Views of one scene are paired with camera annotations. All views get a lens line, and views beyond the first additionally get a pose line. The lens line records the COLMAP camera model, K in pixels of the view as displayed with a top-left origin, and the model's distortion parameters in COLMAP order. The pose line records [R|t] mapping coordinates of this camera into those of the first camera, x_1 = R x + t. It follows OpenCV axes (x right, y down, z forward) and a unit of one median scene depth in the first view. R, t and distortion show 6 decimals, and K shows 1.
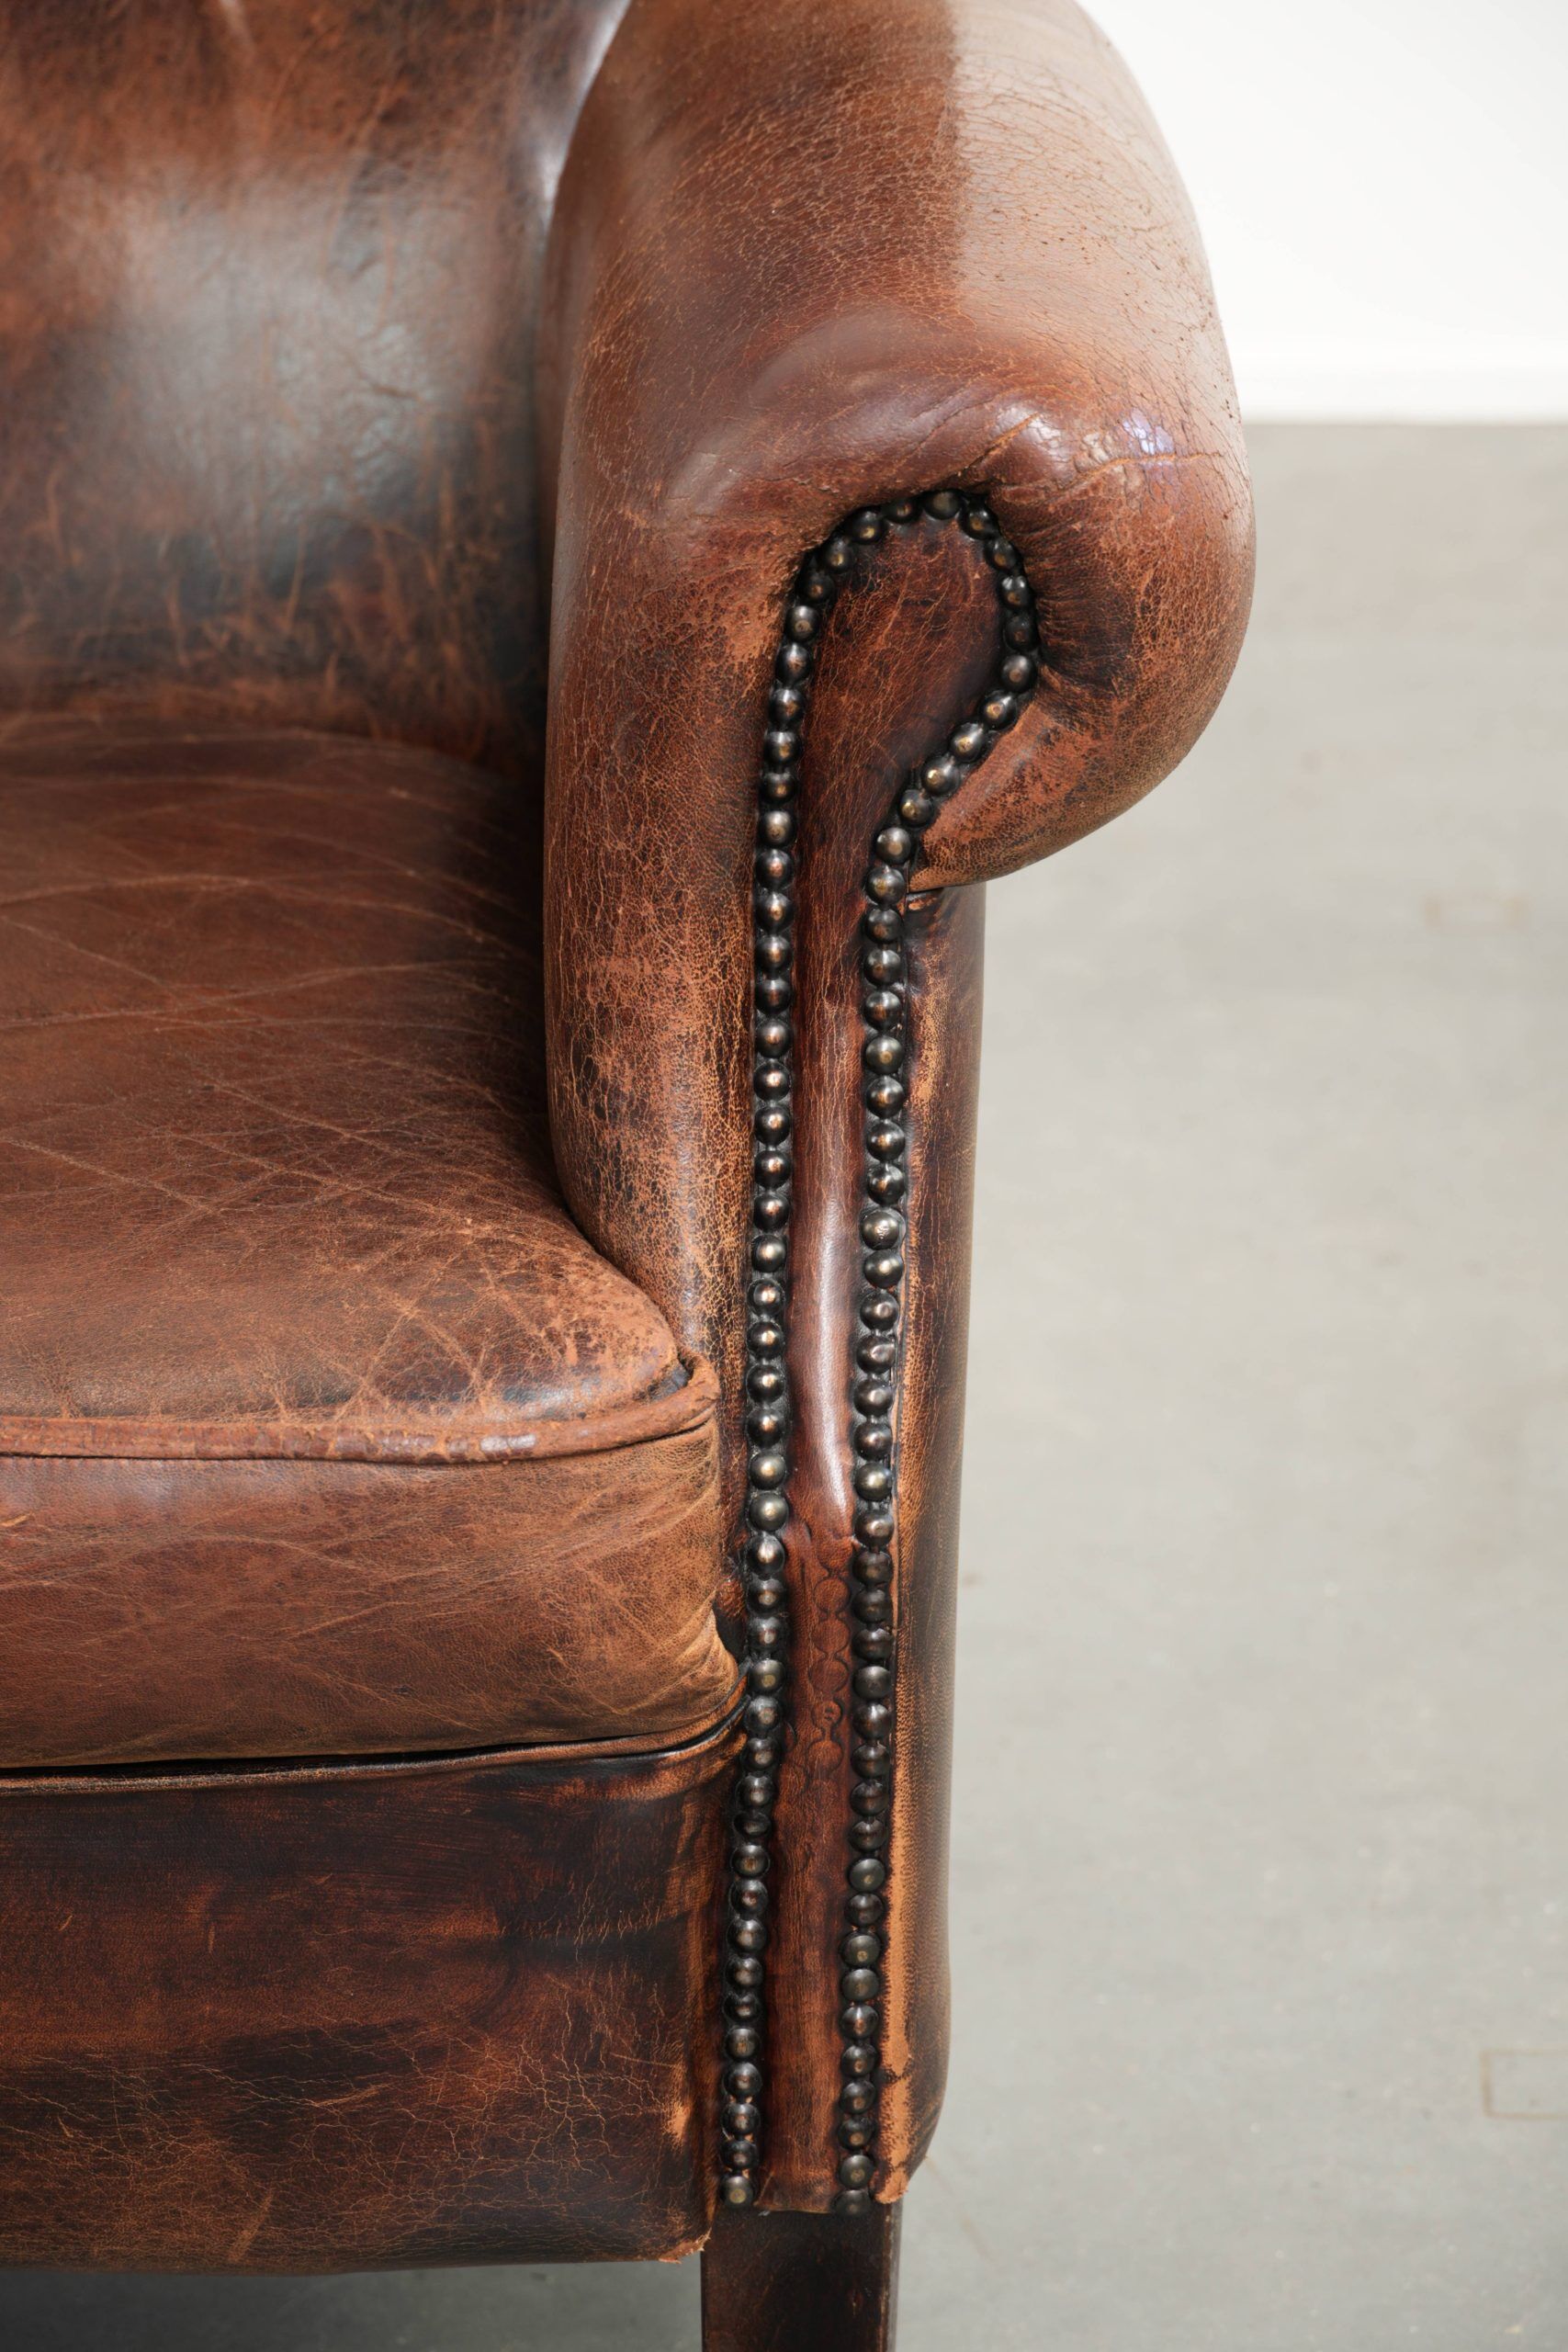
lens RADIAL K [[7234.5, 0, 784.0], [0, 7234.5, 1176.0], [0, 0, 1]] dist [0.071231, -0.699552]
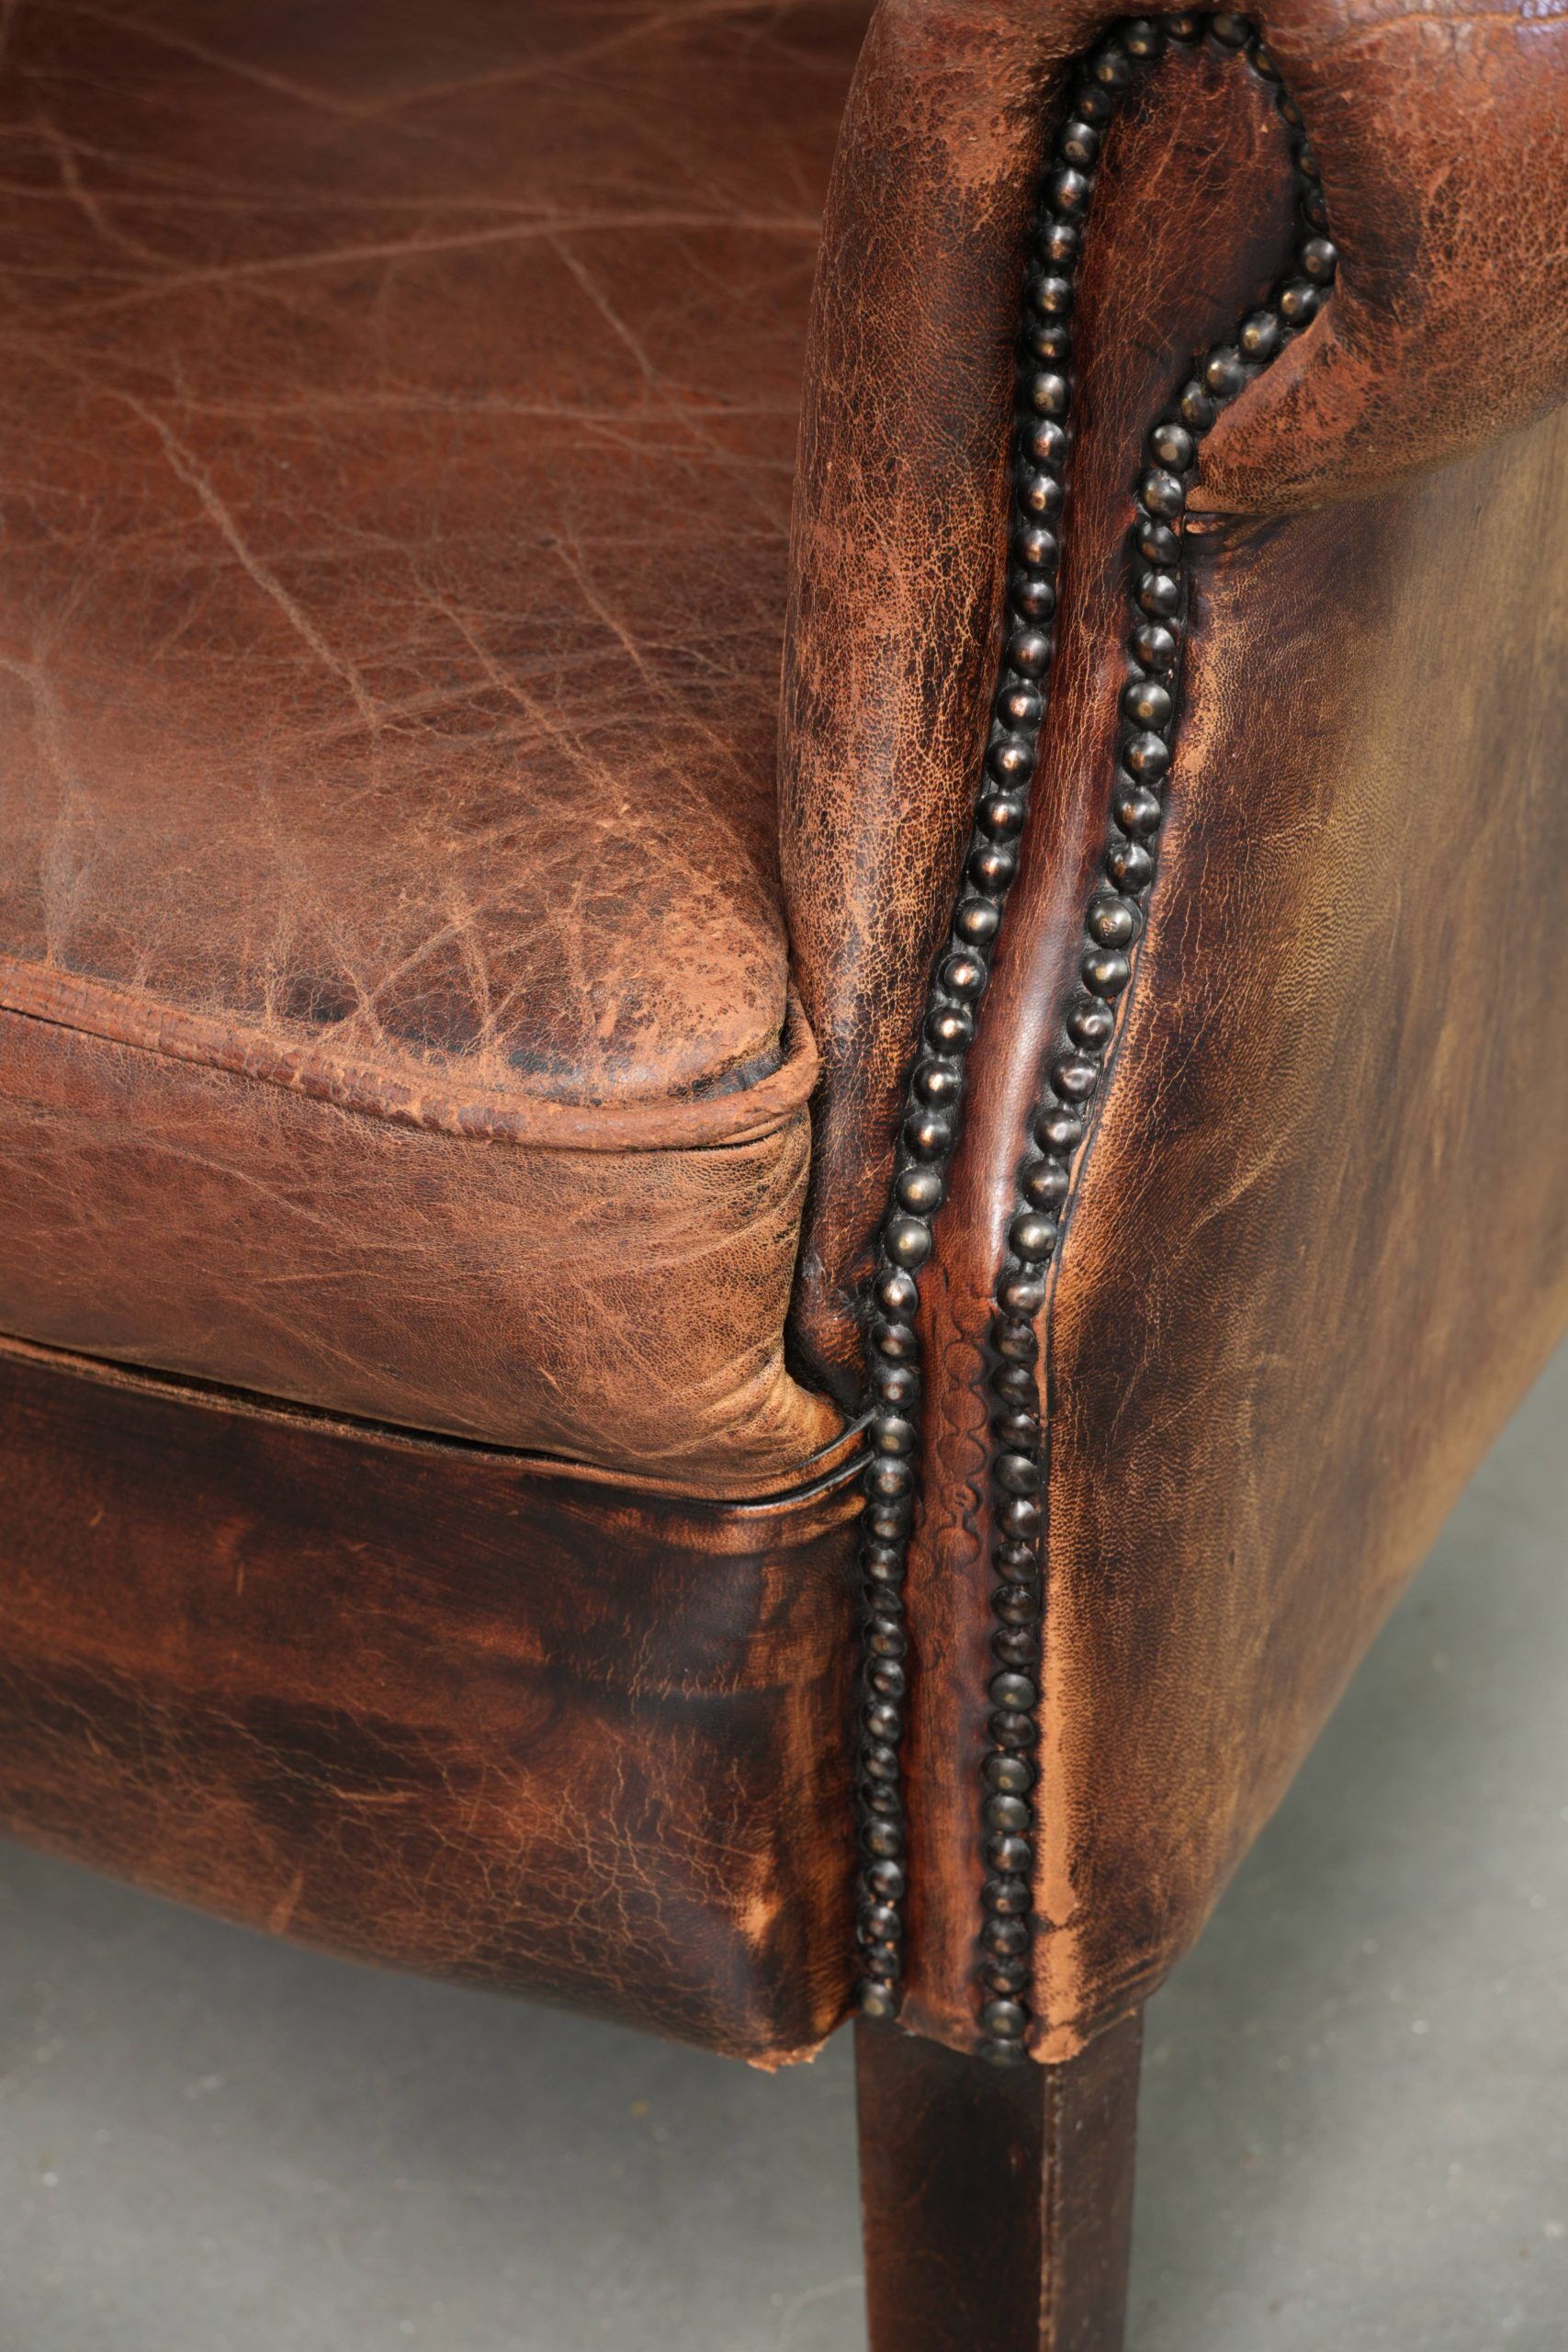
lens RADIAL K [[7234.5, 0, 784.0], [0, 7234.5, 1176.0], [0, 0, 1]] dist [0.071231, -0.699552]
pose [[0.896767, 0.224477, -0.381339, 0.285798], [-0.152026, 0.965613, 0.210903, -0.125650], [0.415568, -0.131157, 0.900056, 0.280212]]
